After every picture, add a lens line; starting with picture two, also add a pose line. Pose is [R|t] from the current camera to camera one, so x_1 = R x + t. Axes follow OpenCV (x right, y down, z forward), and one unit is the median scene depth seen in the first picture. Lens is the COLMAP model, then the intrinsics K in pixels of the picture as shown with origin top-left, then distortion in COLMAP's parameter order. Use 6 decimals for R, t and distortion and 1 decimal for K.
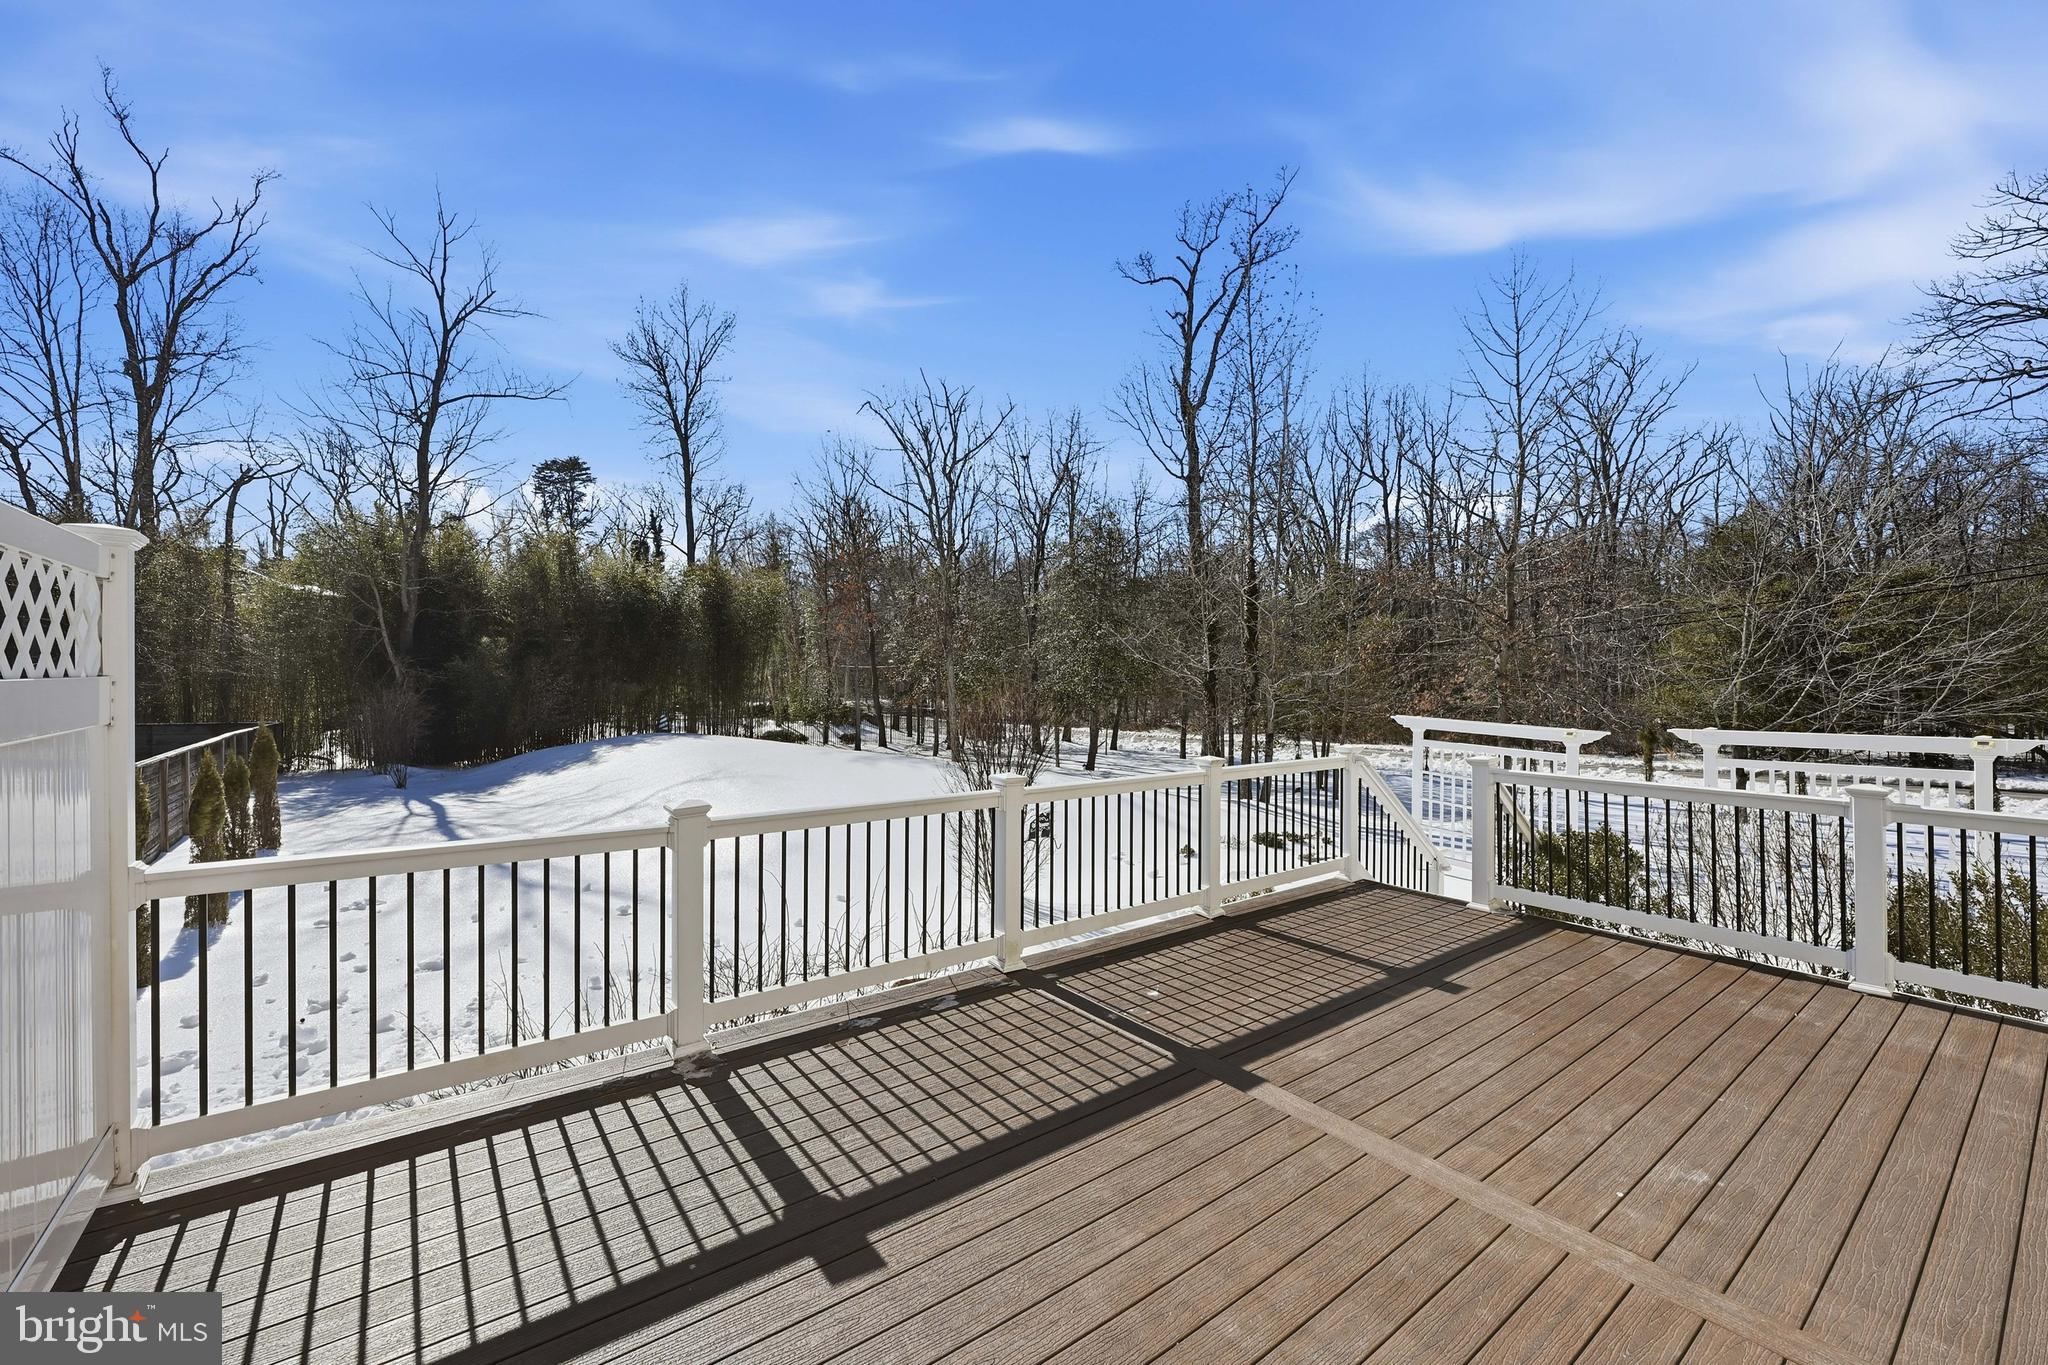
lens RADIAL K [[818.4, 0, 1024.5], [0, 818.4, 686.6], [0, 0, 1]] dist [-0.000118, -0.000086]
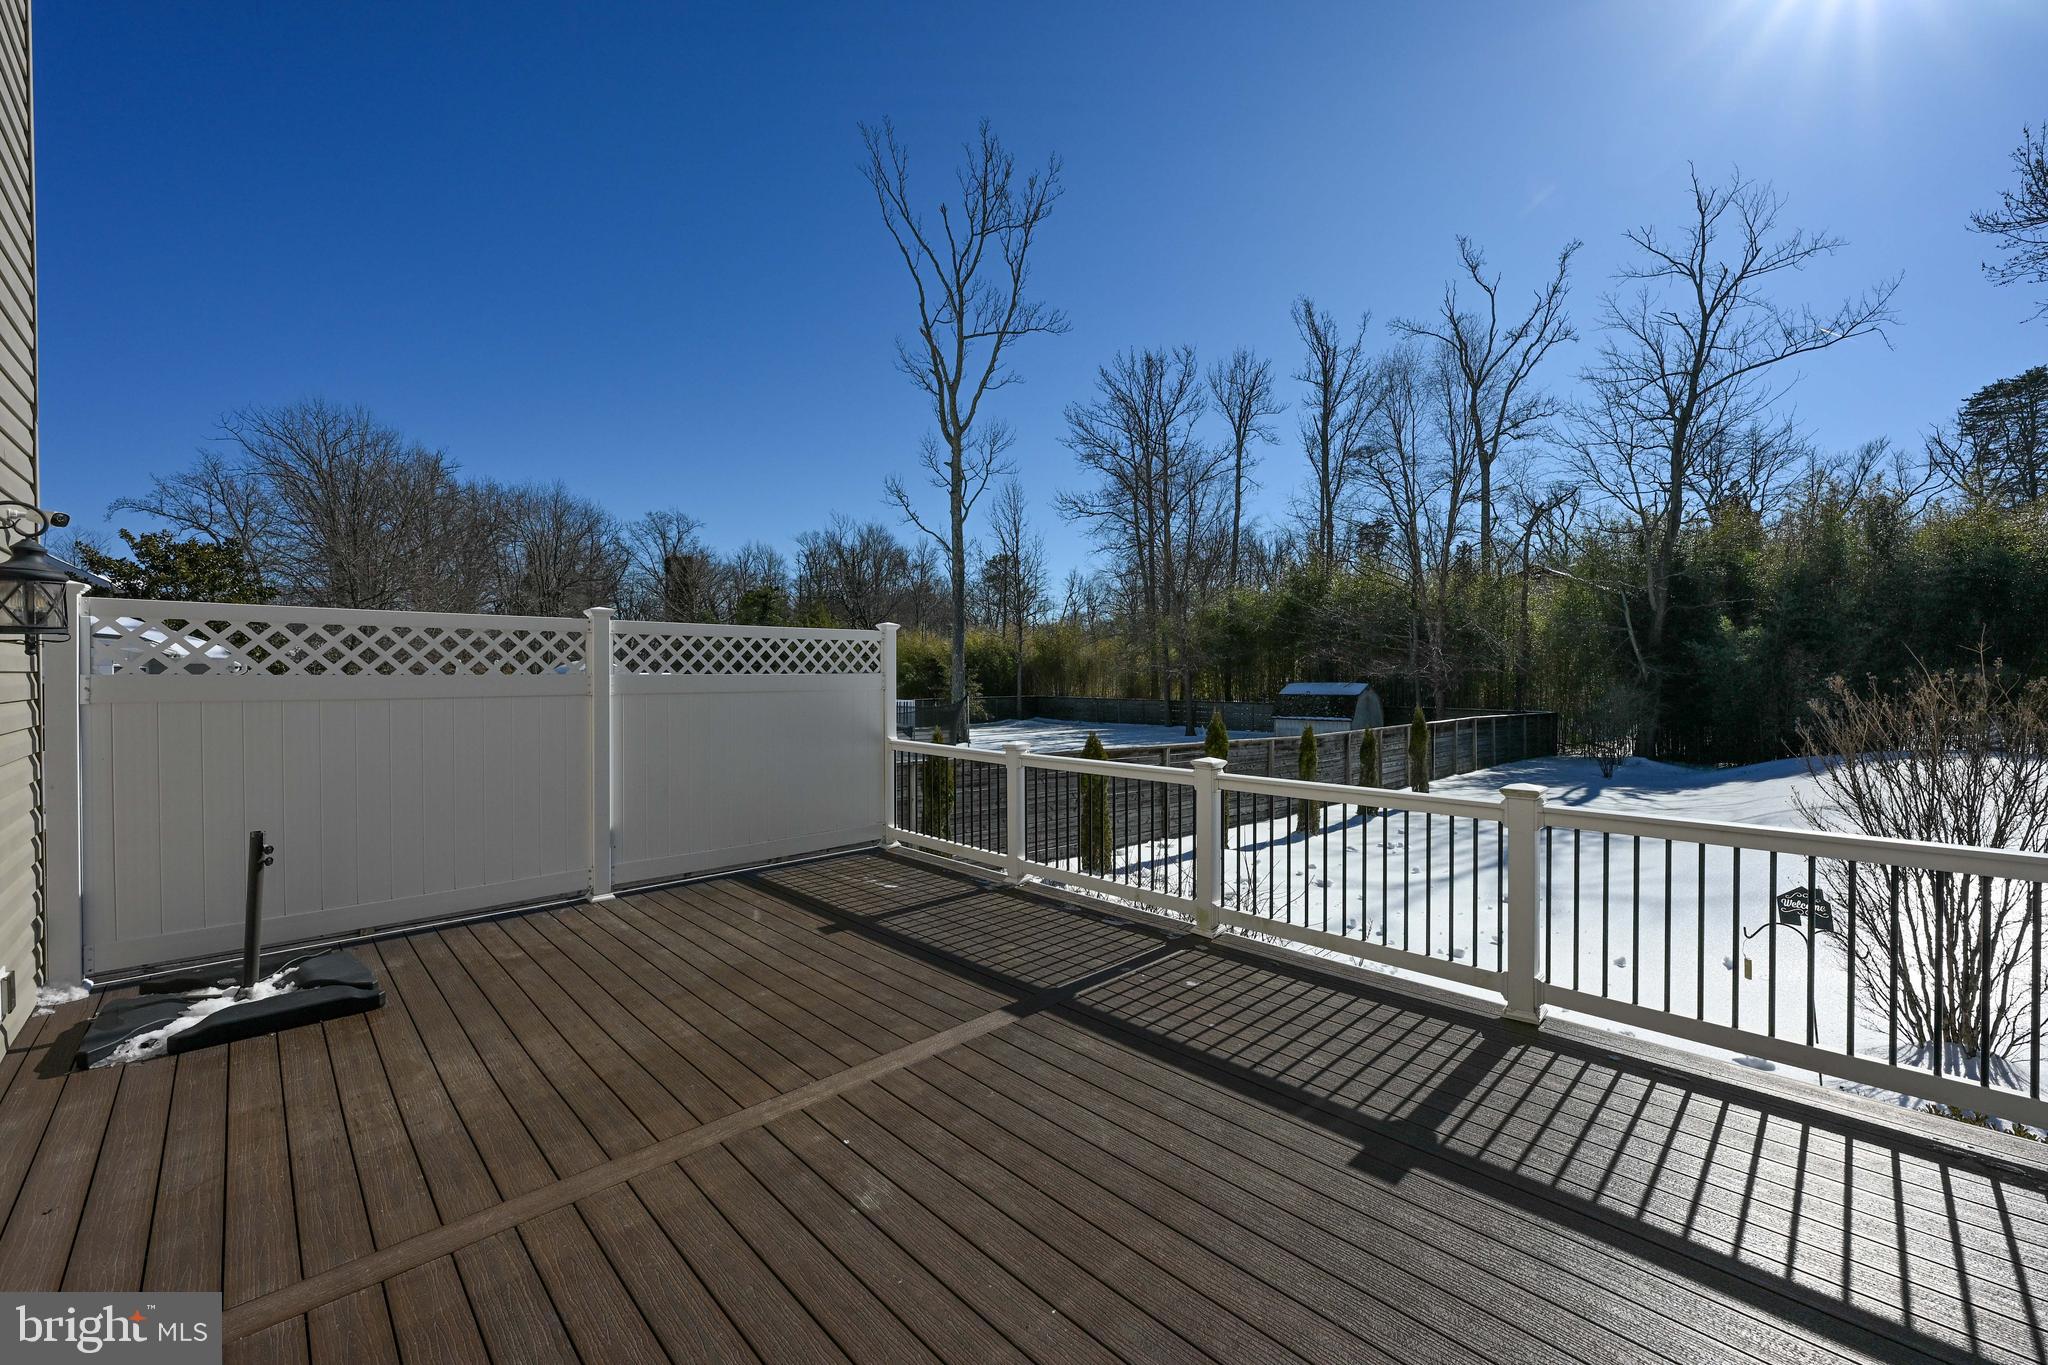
lens RADIAL K [[805.6, 0, 1024.0], [0, 805.6, 682.5], [0, 0, 1]] dist [0.000771, -0.000133]
pose [[0.122276, 0.005211, -0.992482, 1.794963], [-0.007186, 0.999965, 0.004365, 0.004343], [0.992470, 0.006598, 0.122309, 1.086822]]
